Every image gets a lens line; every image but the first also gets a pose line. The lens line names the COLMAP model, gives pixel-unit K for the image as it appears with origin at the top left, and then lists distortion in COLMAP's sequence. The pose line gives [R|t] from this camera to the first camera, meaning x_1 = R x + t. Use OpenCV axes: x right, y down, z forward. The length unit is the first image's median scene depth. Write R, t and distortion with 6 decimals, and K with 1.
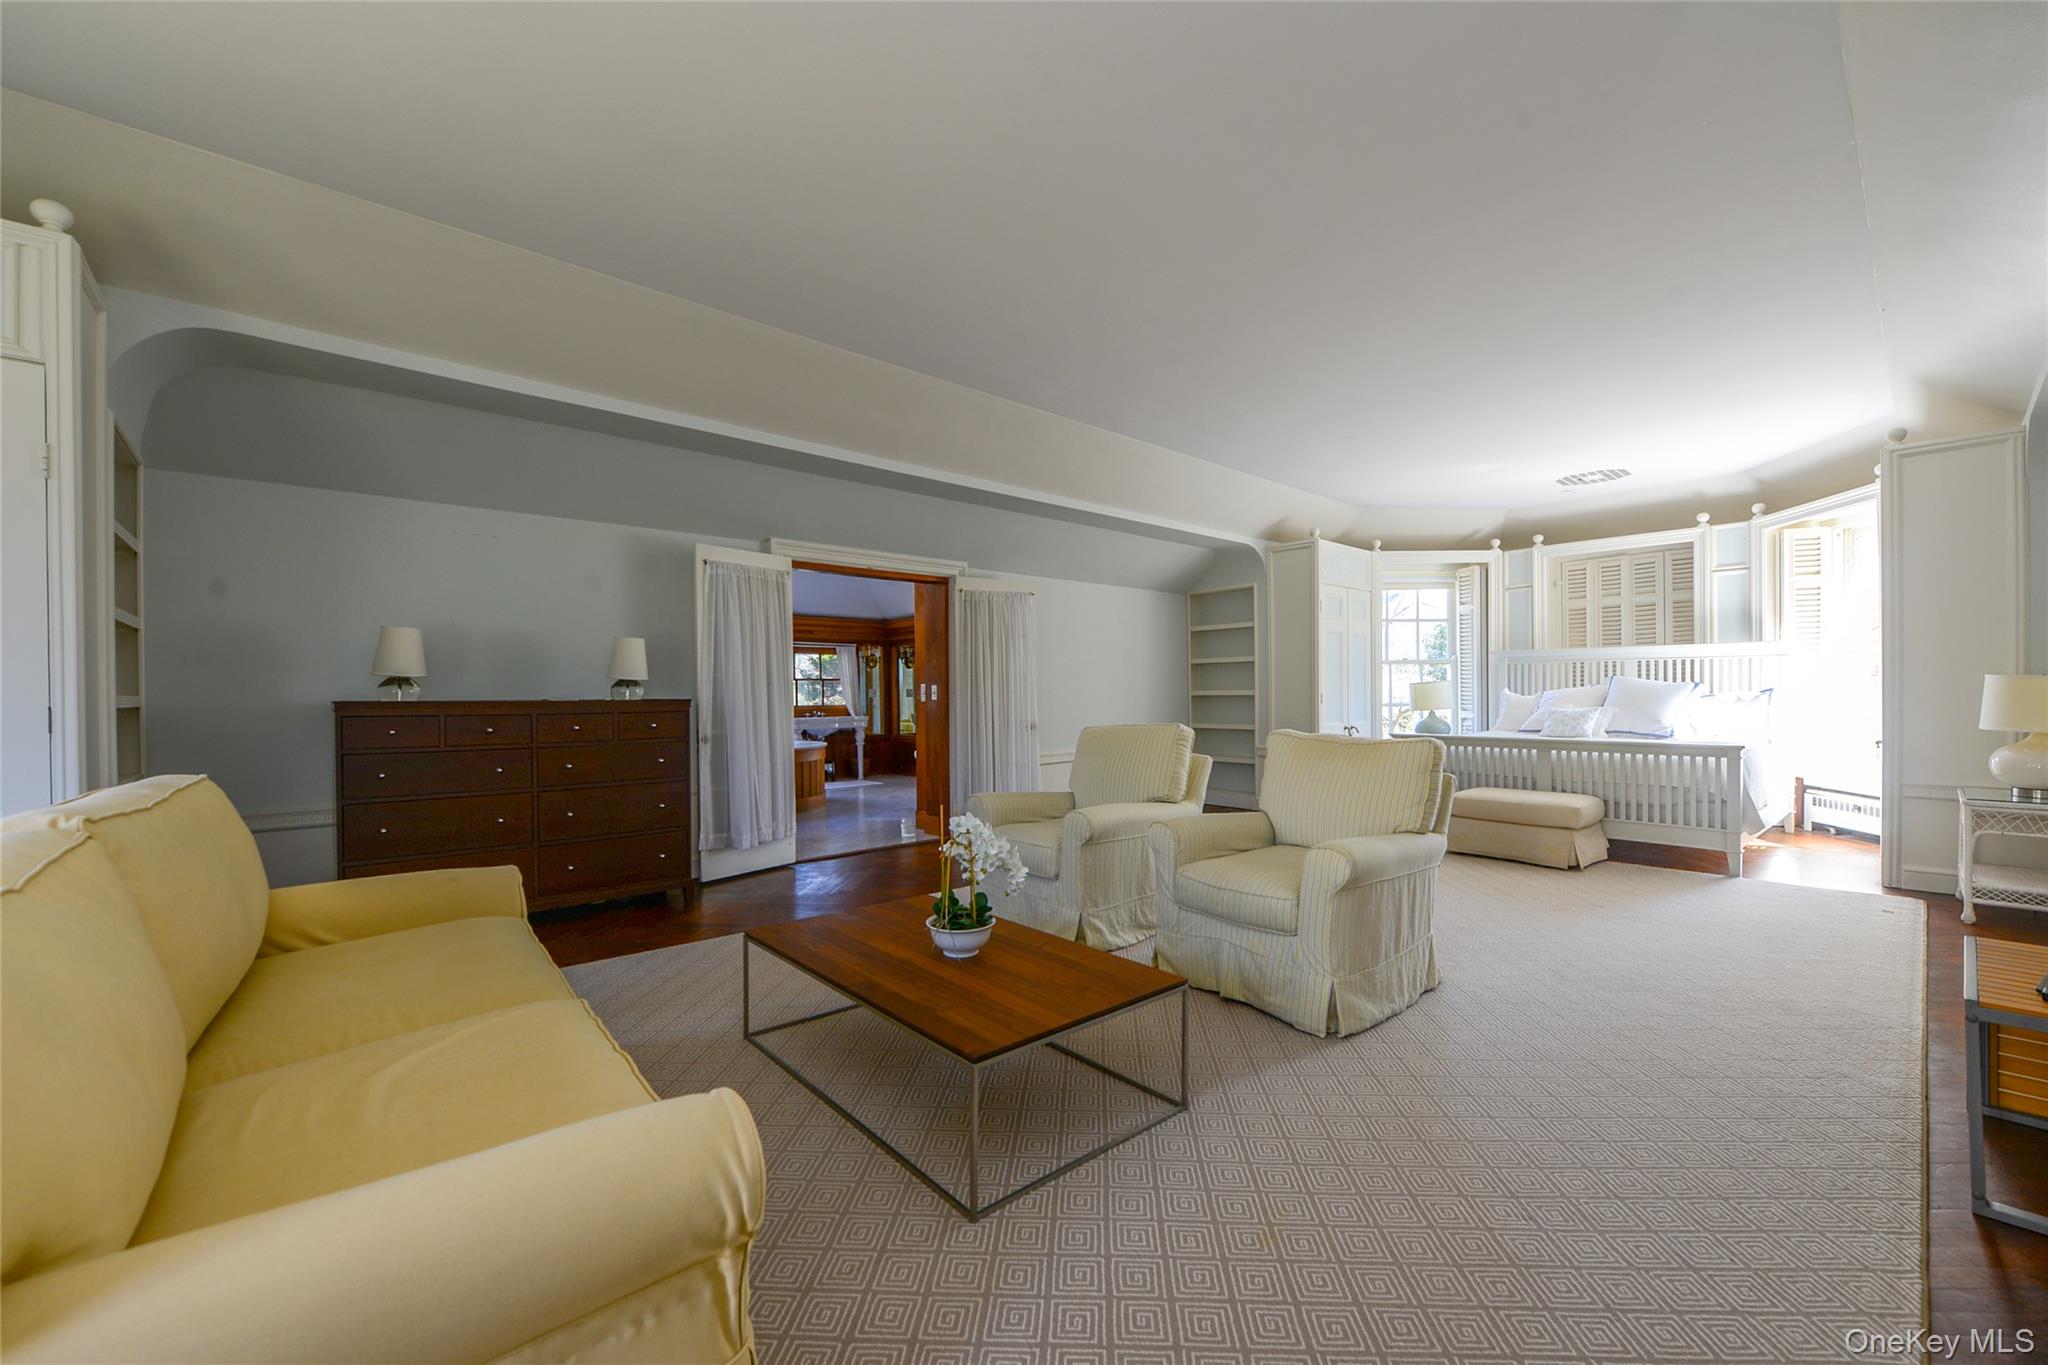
lens RADIAL K [[806.5, 0, 1023.1], [0, 806.5, 689.9], [0, 0, 1]] dist [-0.004273, -0.000088]
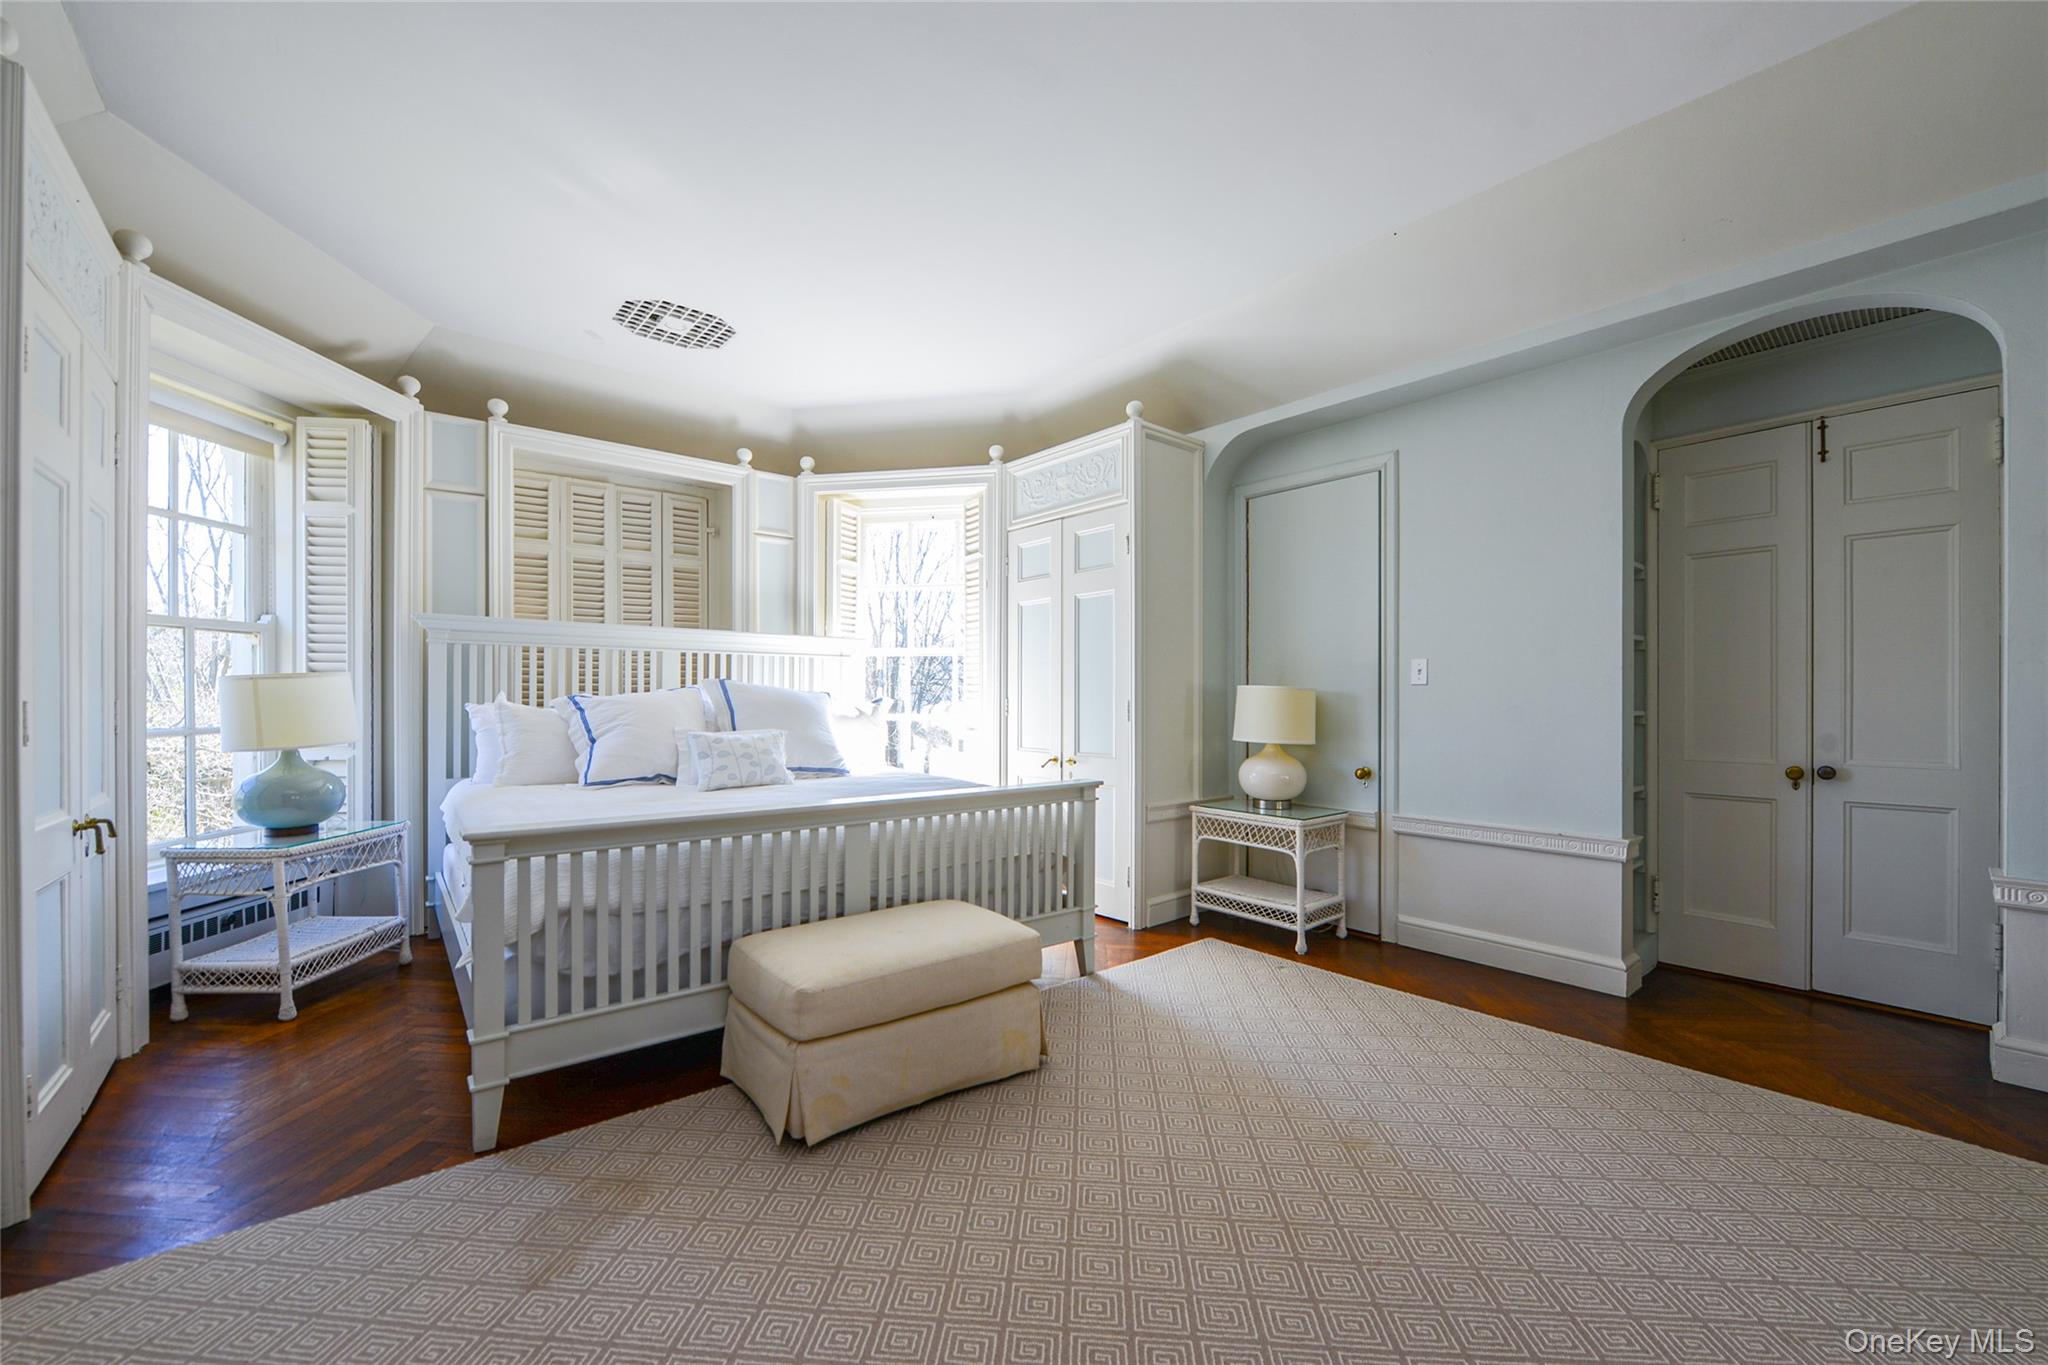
lens RADIAL K [[806.5, 0, 1028.8], [0, 806.5, 708.1], [0, 0, 1]] dist [-0.004273, -0.000088]
pose [[0.011980, -0.008265, 0.999894, 0.134194], [-0.006160, 0.999946, 0.008339, 0.000626], [-0.999909, -0.006259, 0.011929, 0.714422]]
